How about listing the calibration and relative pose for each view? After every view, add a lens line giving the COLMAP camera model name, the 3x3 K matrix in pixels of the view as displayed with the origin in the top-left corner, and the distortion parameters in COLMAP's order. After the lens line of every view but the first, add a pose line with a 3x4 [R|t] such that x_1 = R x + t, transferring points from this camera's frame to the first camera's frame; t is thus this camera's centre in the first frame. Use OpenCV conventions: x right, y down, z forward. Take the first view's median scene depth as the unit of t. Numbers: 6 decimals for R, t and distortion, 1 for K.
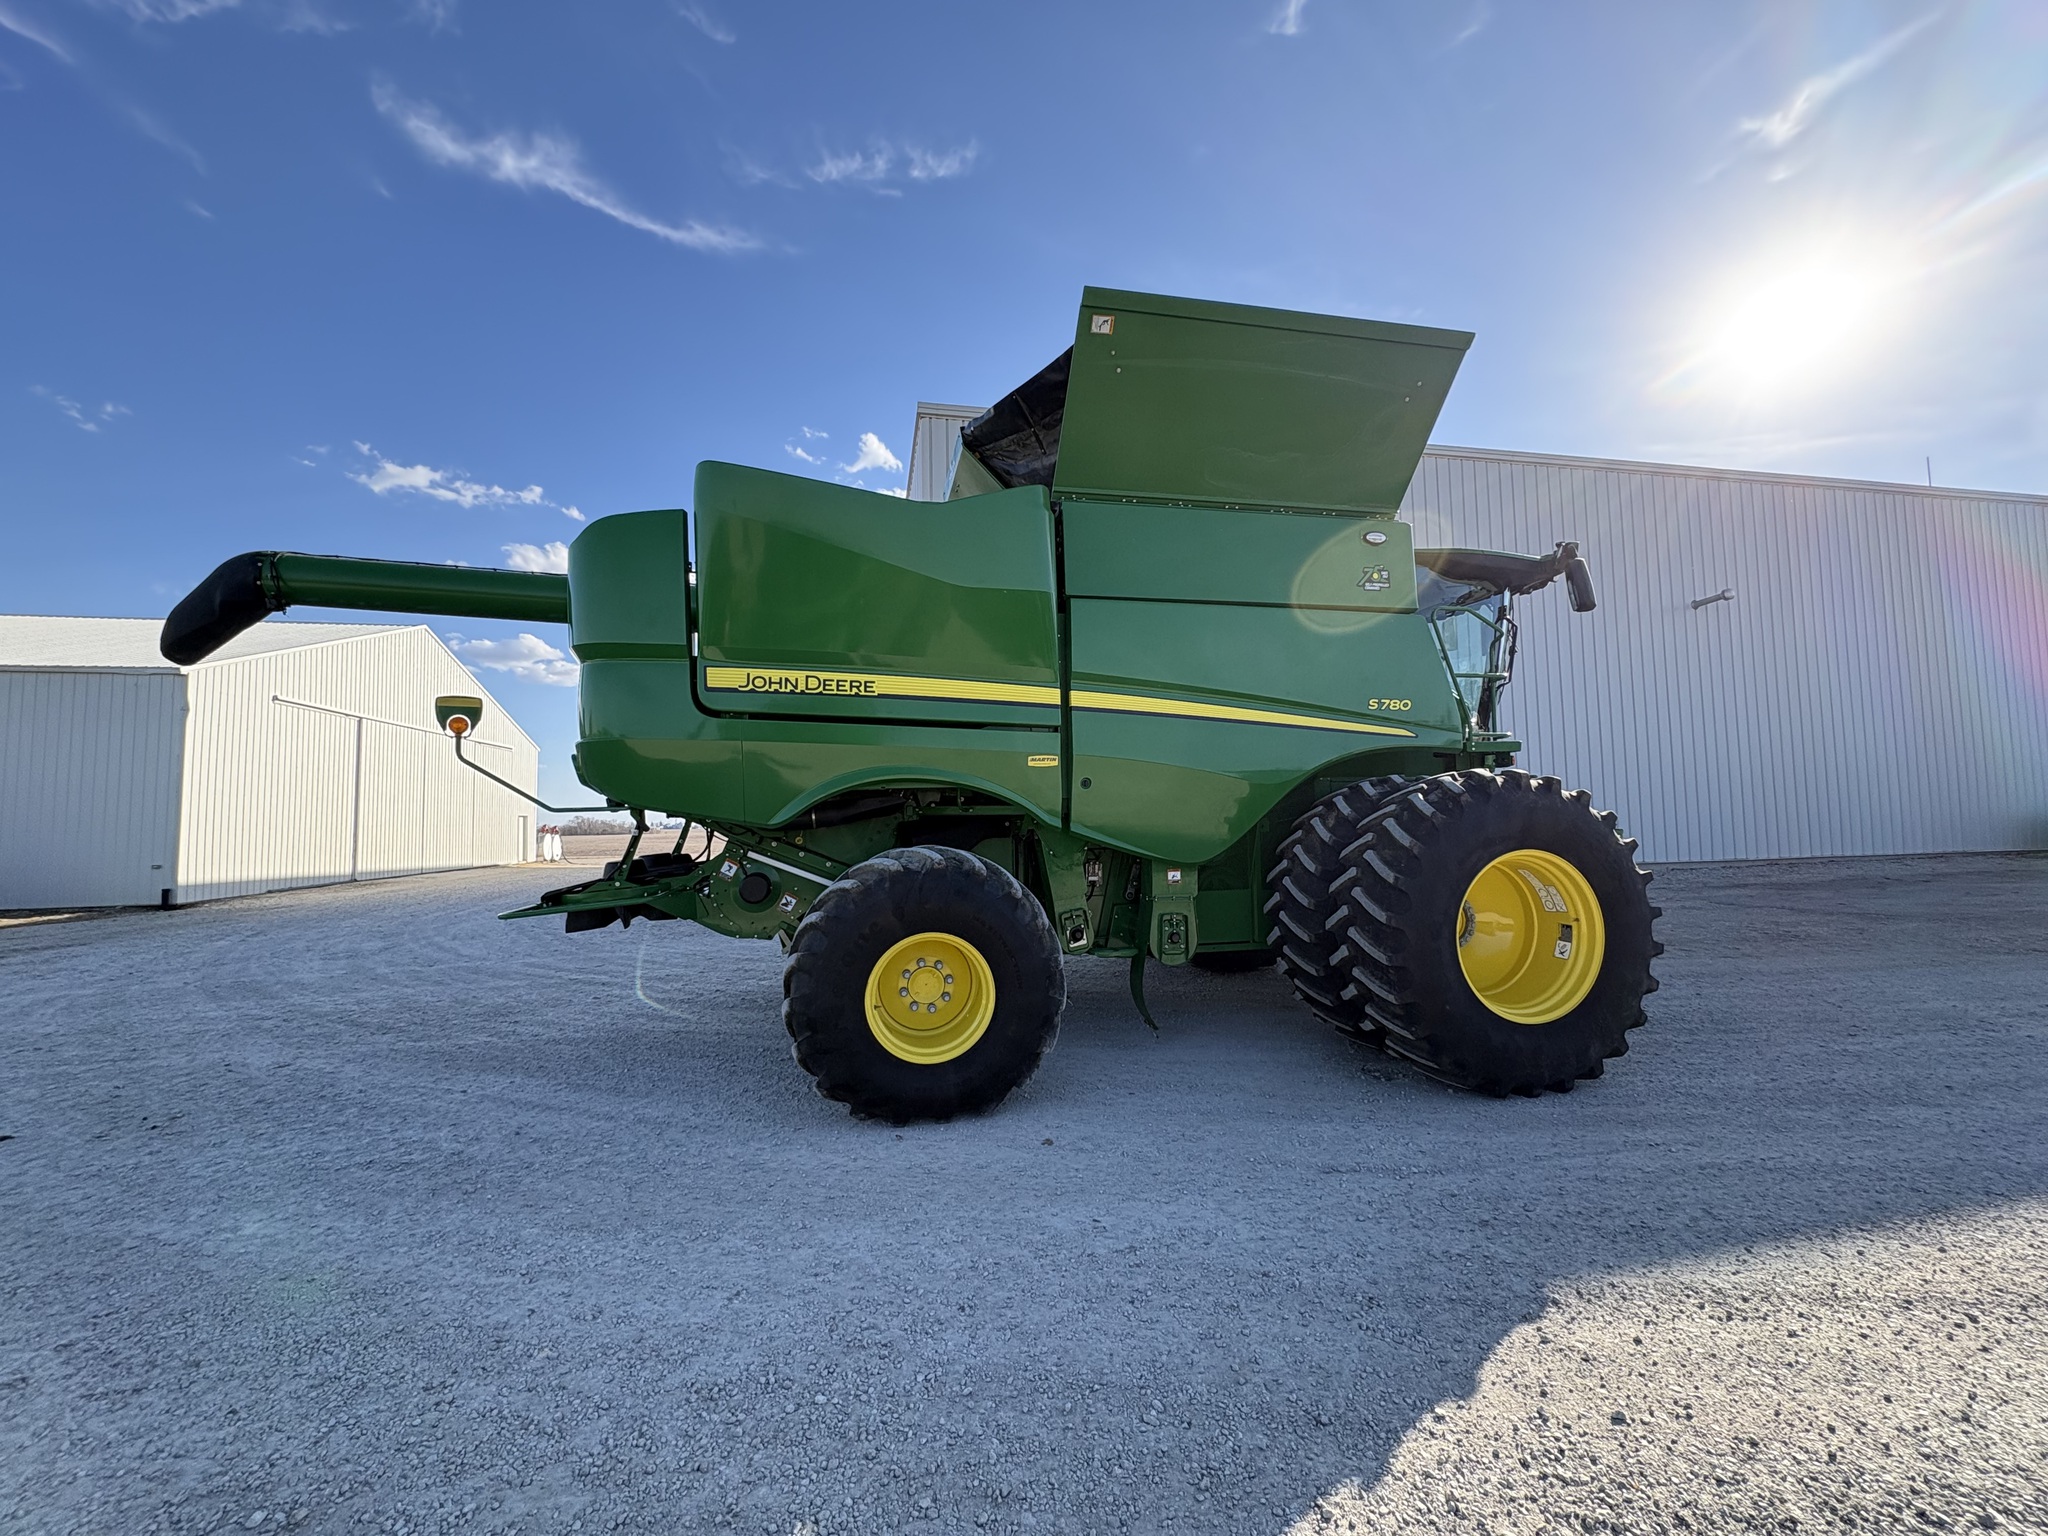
lens RADIAL K [[803.3, 0, 1029.3], [0, 803.3, 767.9], [0, 0, 1]] dist [-0.001349, -0.000409]
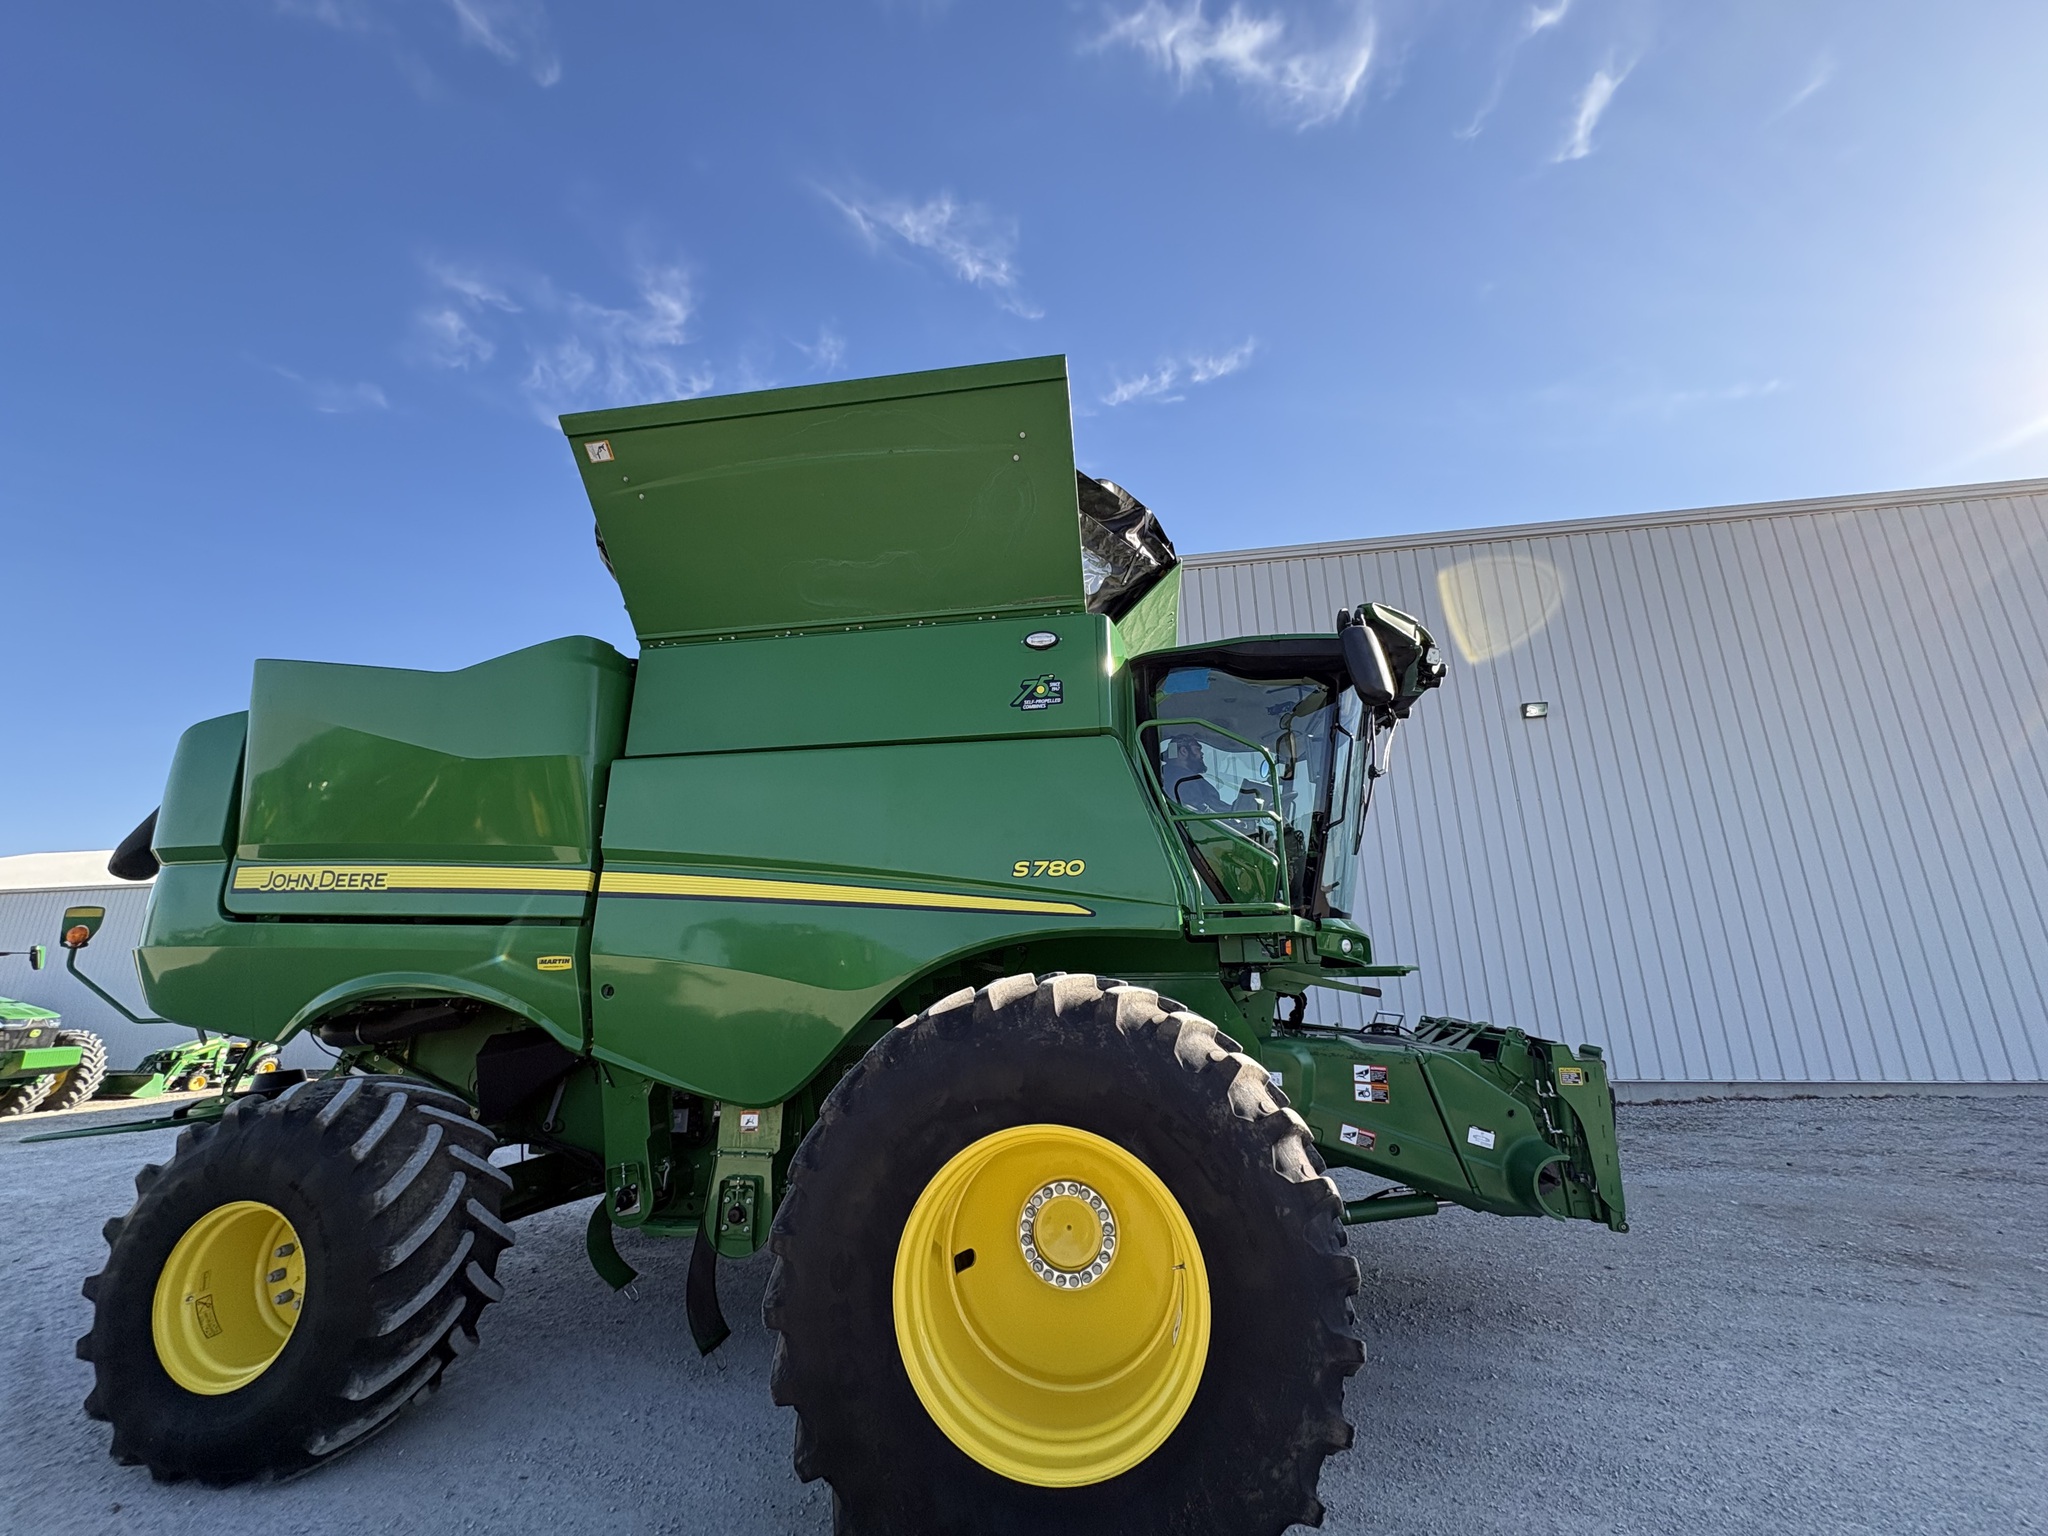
lens RADIAL K [[803.3, 0, 1029.3], [0, 803.3, 767.9], [0, 0, 1]] dist [-0.001349, -0.000409]
pose [[0.943185, -0.086214, -0.320888, 0.743046], [0.021563, 0.979597, -0.199812, -0.029641], [0.331567, 0.181540, 0.925800, 0.389446]]
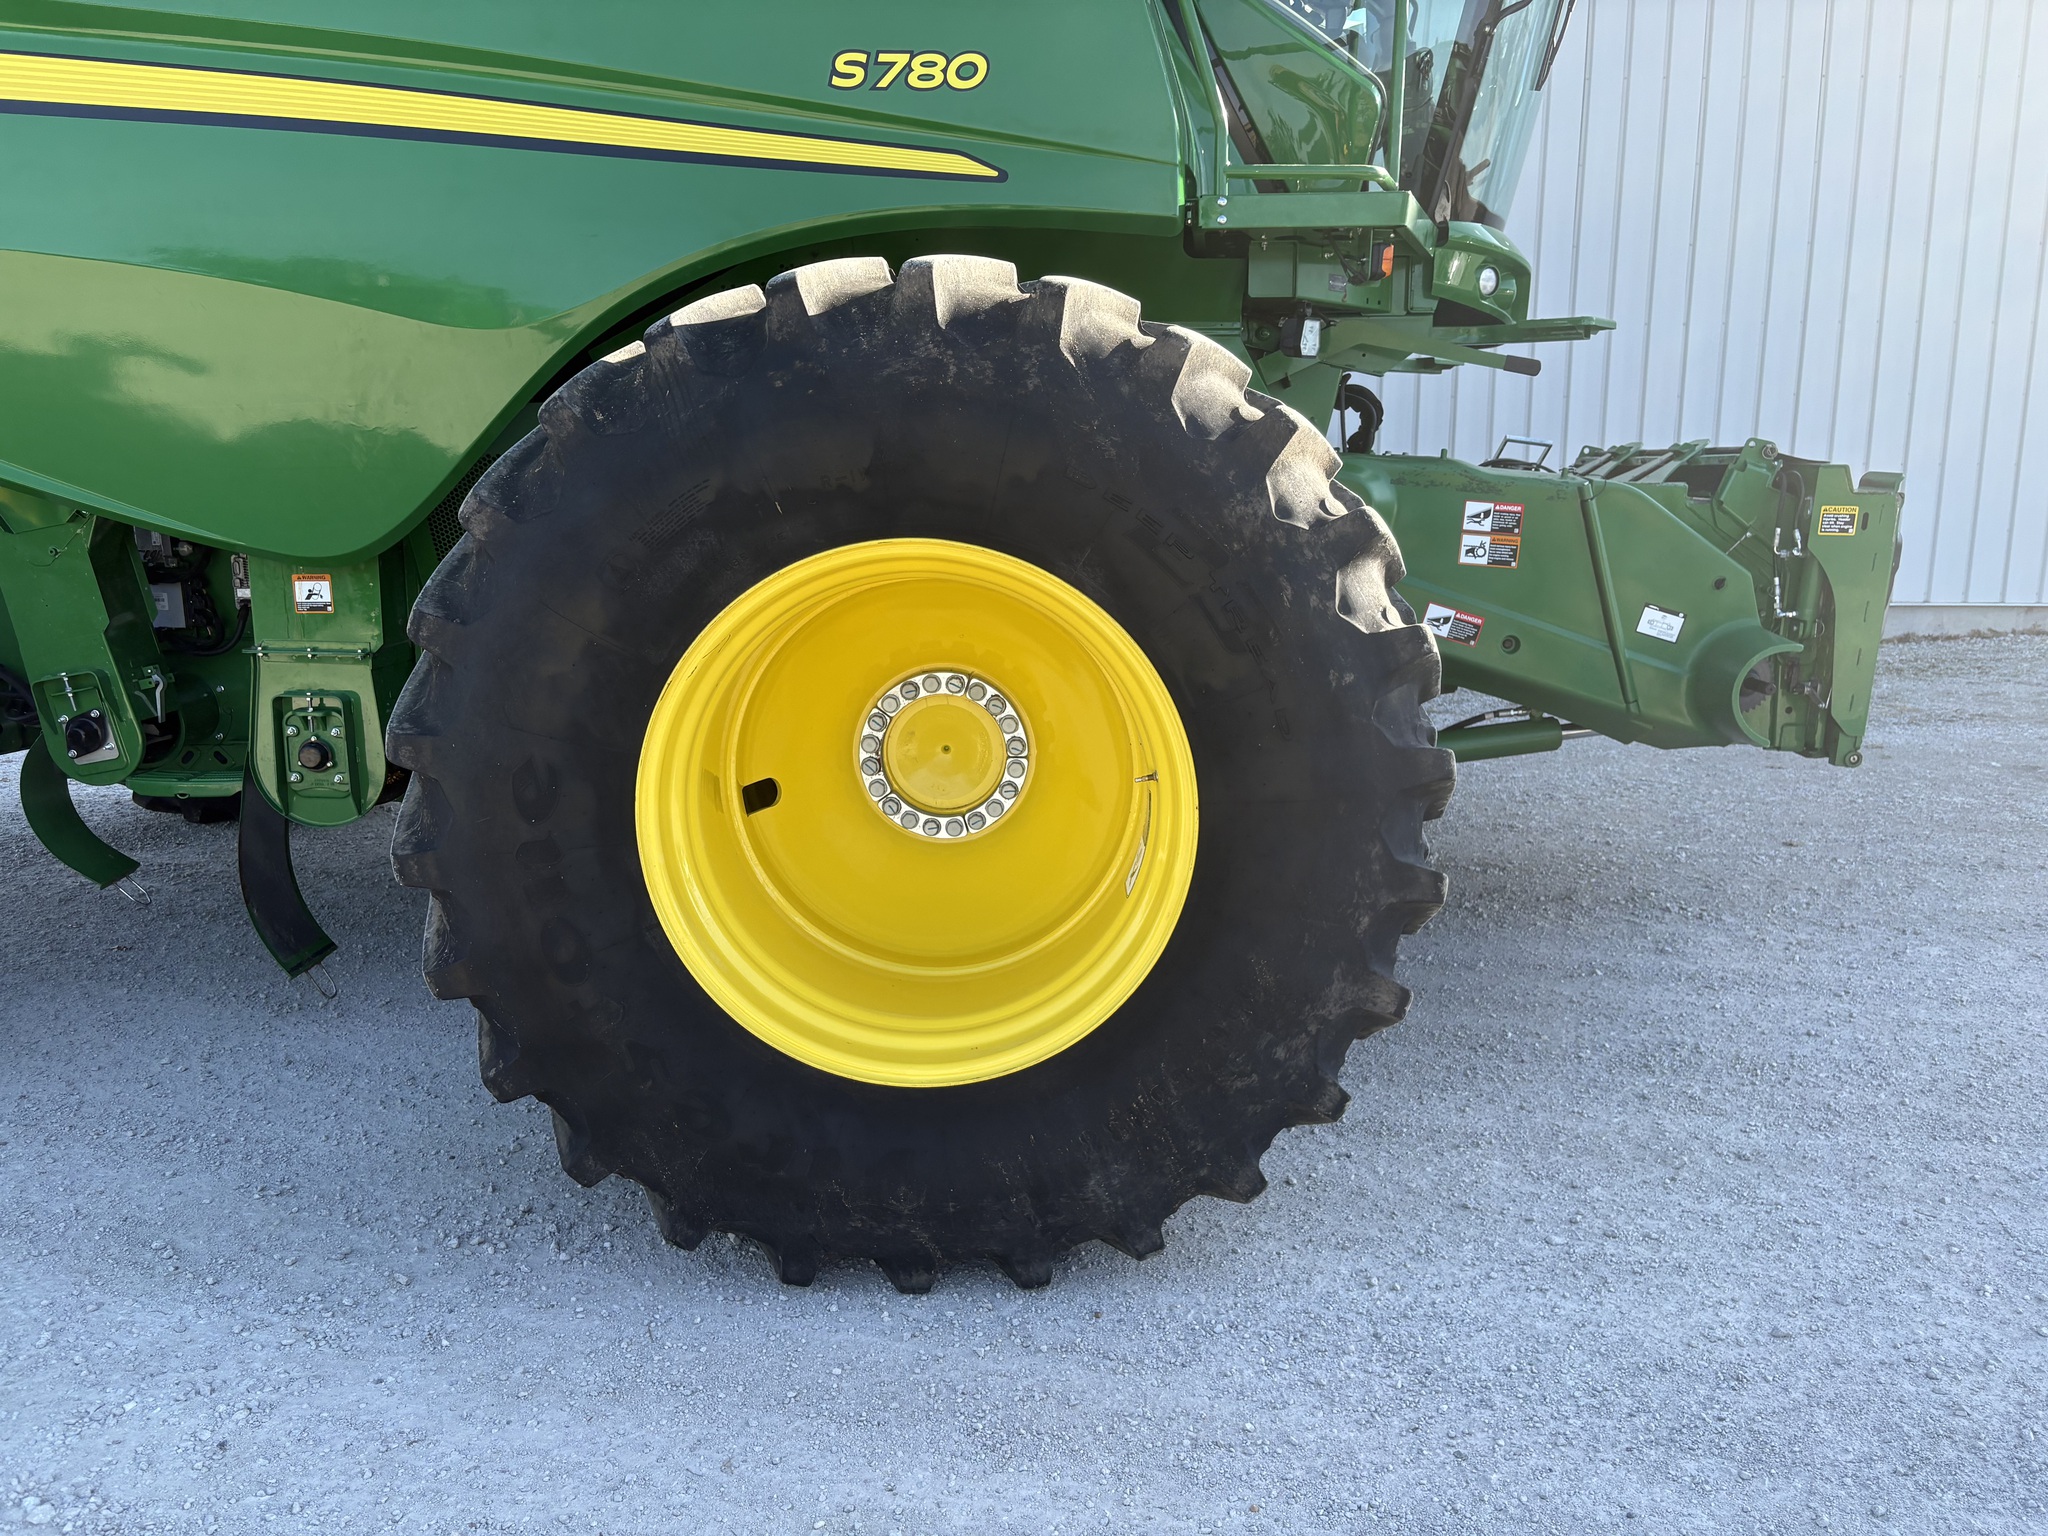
lens RADIAL K [[1528.9, 0, 1030.7], [0, 1528.9, 770.9], [0, 0, 1]] dist [0.046637, -0.046703]
pose [[0.977025, 0.054564, -0.206020, 0.714663], [-0.000505, 0.967260, 0.253785, 0.037609], [0.213122, -0.247851, 0.945066, 0.418058]]
